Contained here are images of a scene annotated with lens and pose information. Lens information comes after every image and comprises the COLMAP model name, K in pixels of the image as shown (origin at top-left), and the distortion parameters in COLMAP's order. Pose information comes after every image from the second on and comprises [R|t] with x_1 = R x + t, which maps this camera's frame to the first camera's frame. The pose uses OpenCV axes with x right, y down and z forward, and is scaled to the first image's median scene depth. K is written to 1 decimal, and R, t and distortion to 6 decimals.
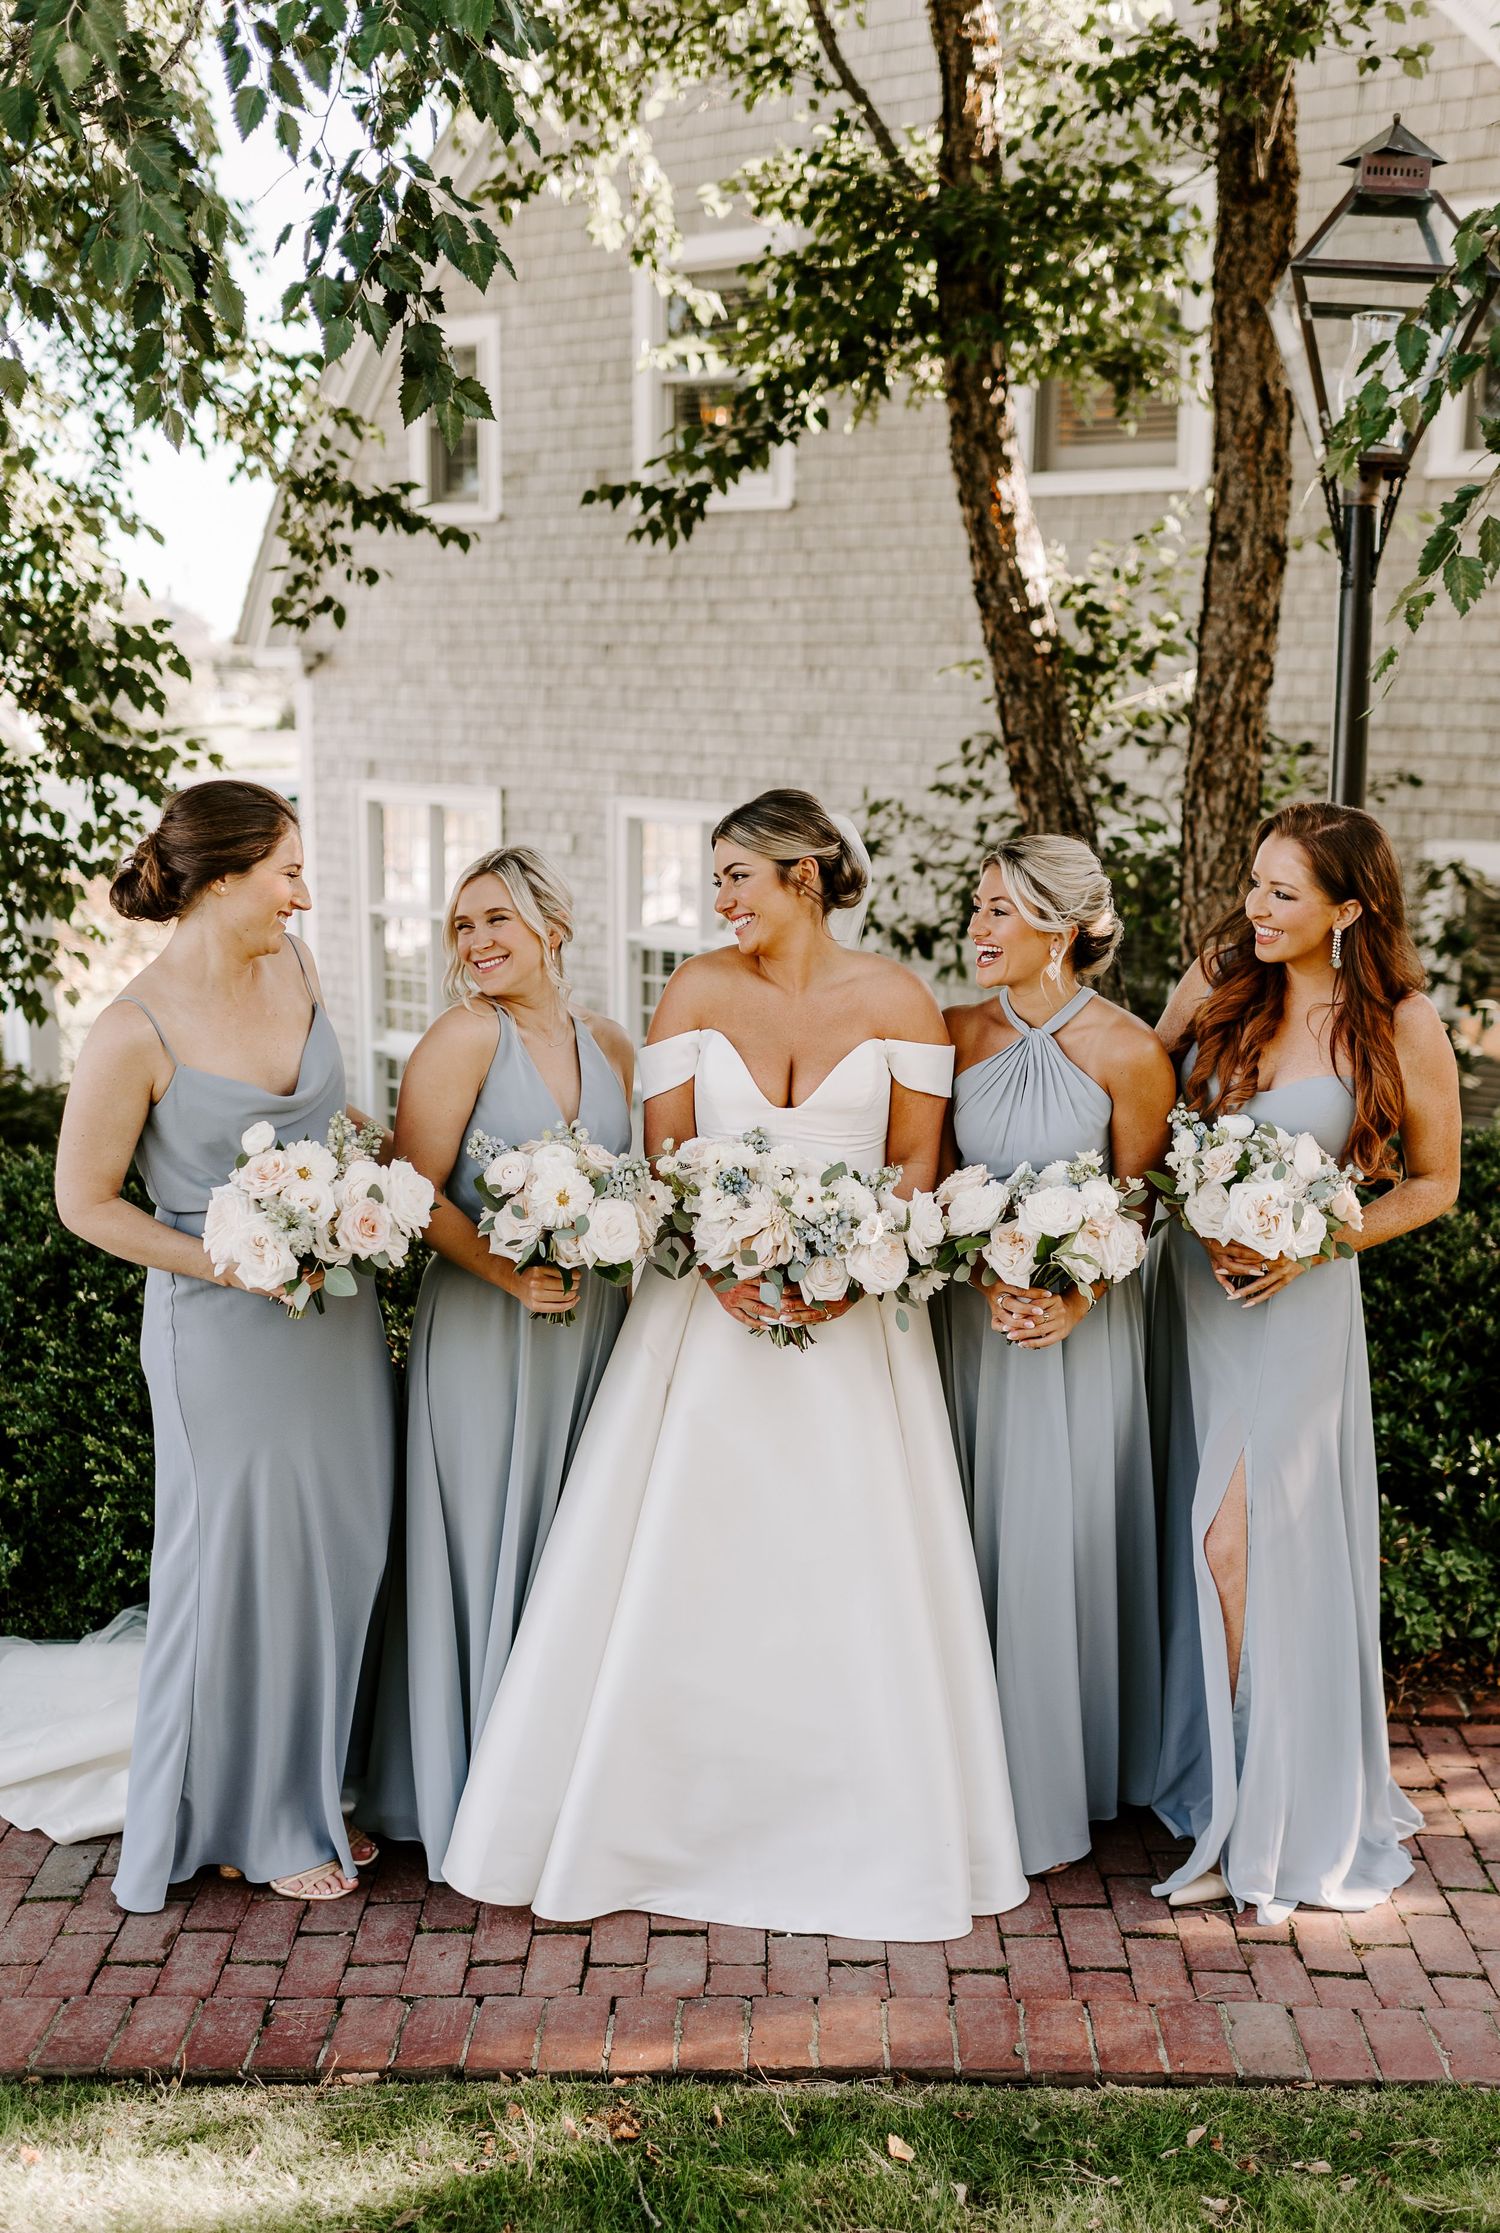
lens RADIAL K [[2360.7, 0, 846.2], [0, 2360.7, 1135.9], [0, 0, 1]] dist [0.012397, -0.040269]
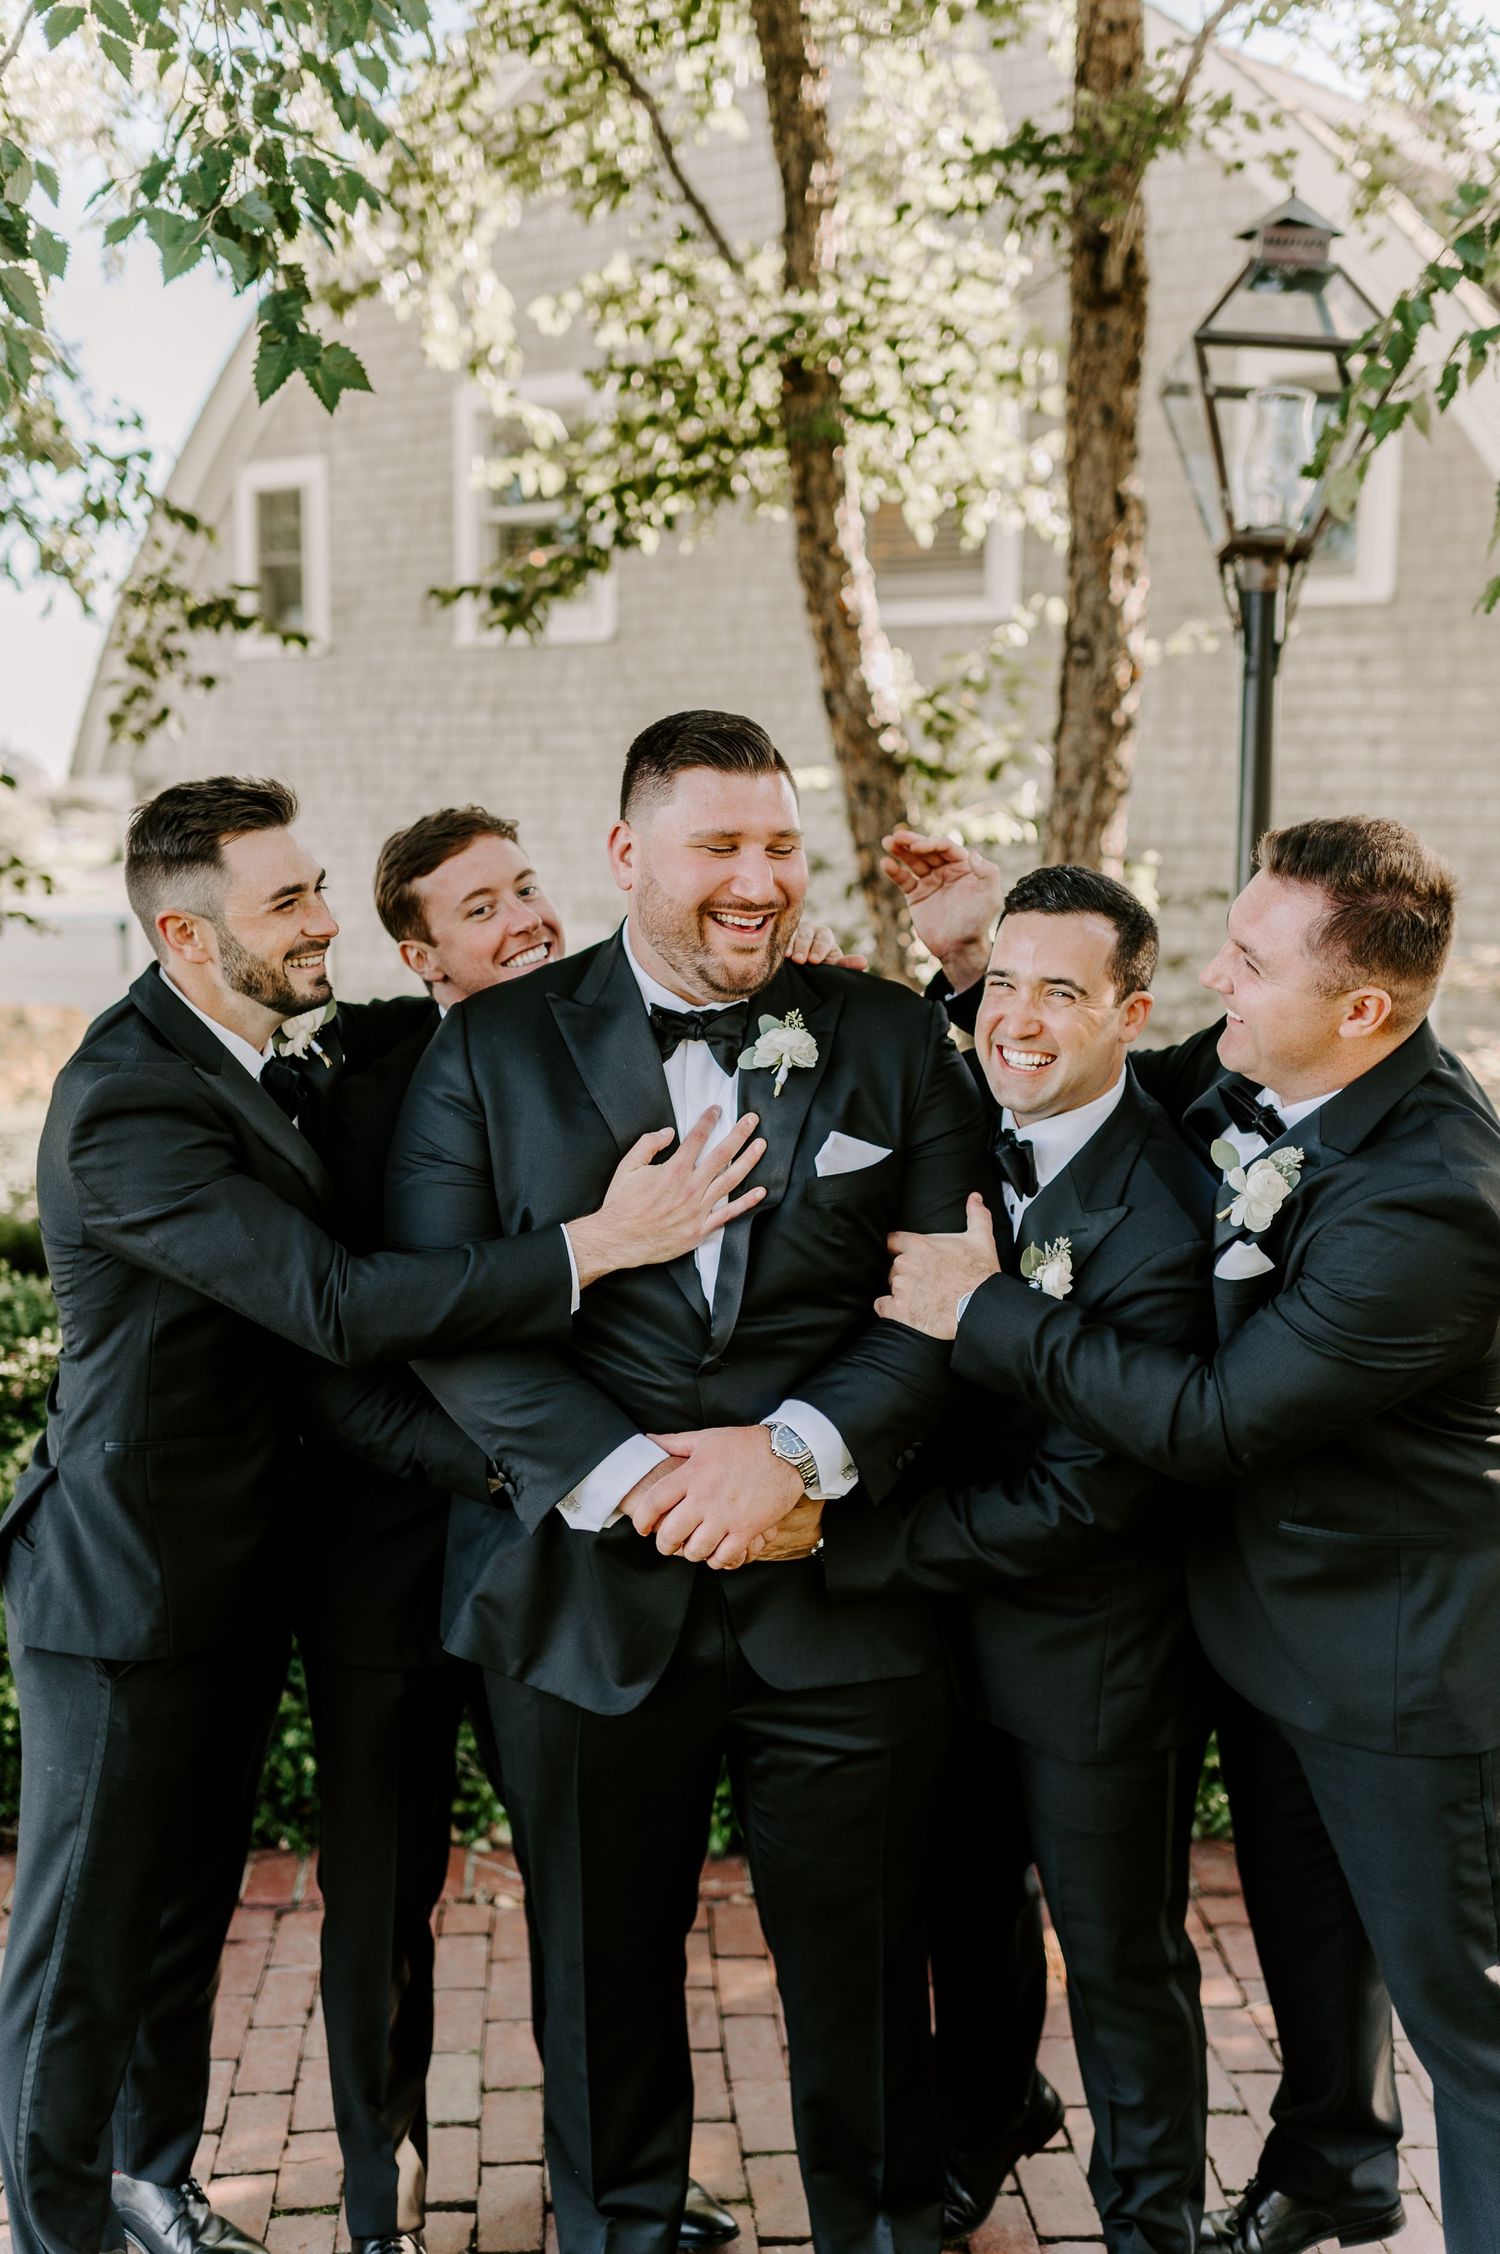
lens RADIAL K [[2194.3, 0, 757.0], [0, 2194.3, 1183.1], [0, 0, 1]] dist [-0.016566, -0.009790]
pose [[0.998504, -0.010131, 0.053732, -0.025404], [0.011631, 0.999549, -0.027693, -0.003401], [-0.053427, 0.028277, 0.998171, 0.092724]]
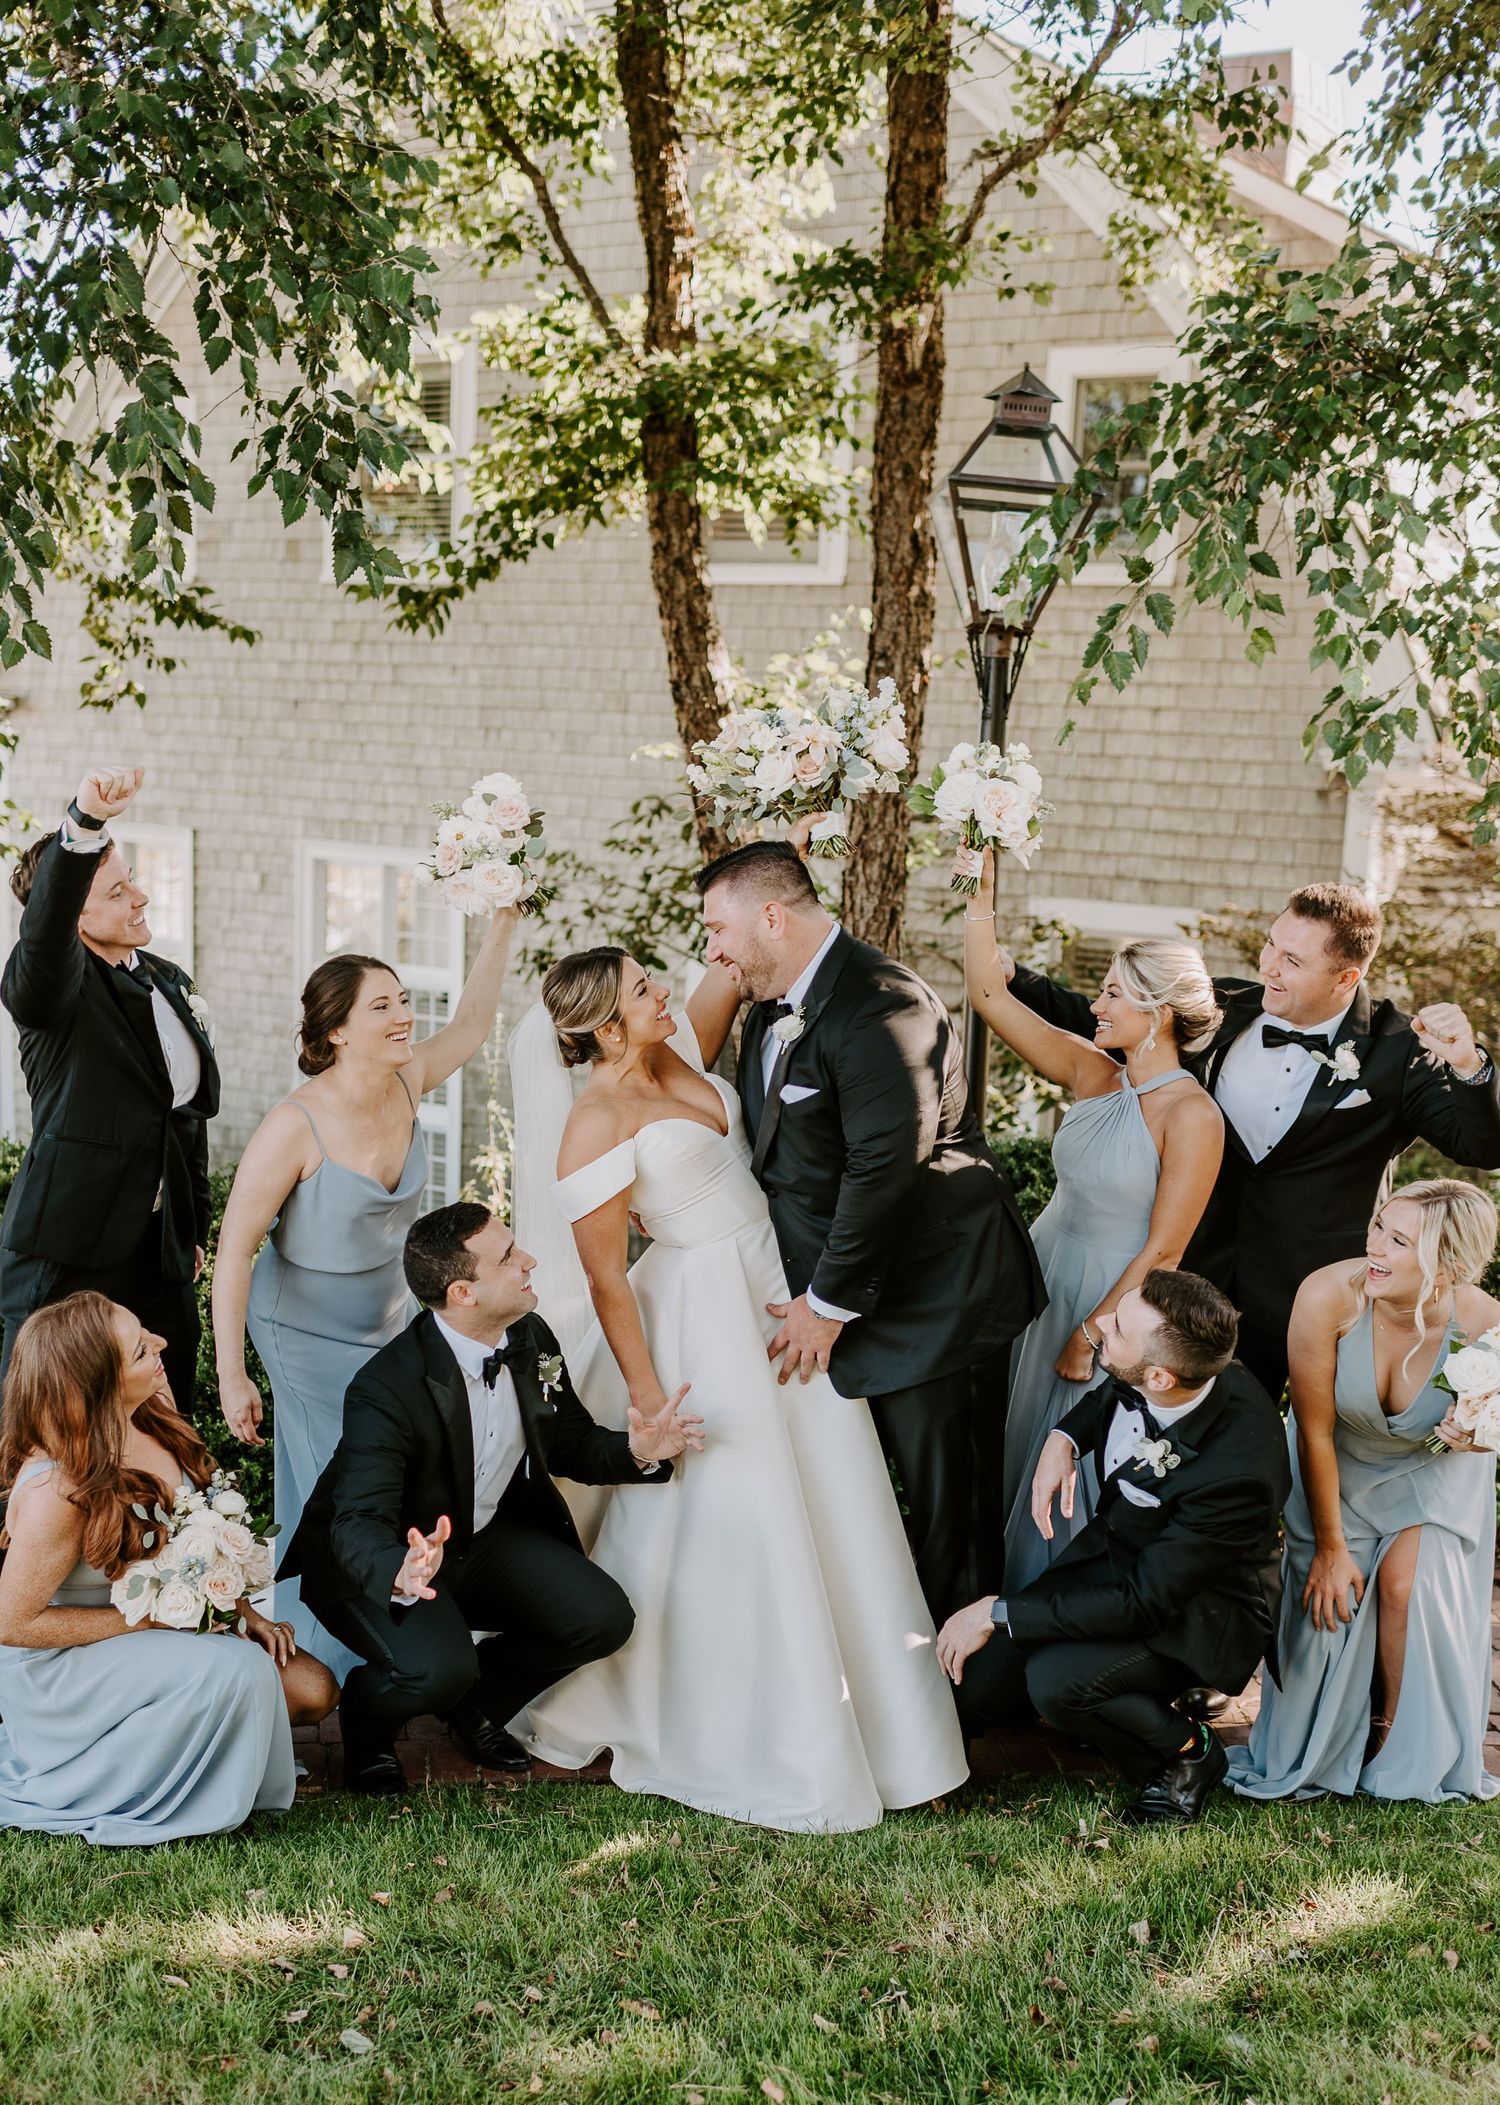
lens RADIAL K [[2304.1, 0, 702.9], [0, 2304.1, 1199.3], [0, 0, 1]] dist [-0.009003, 0.010718]
pose [[0.994263, 0.006587, 0.106764, -0.055384], [-0.008255, 0.999851, 0.015188, 0.011474], [-0.106648, -0.015983, 0.994168, -0.178211]]
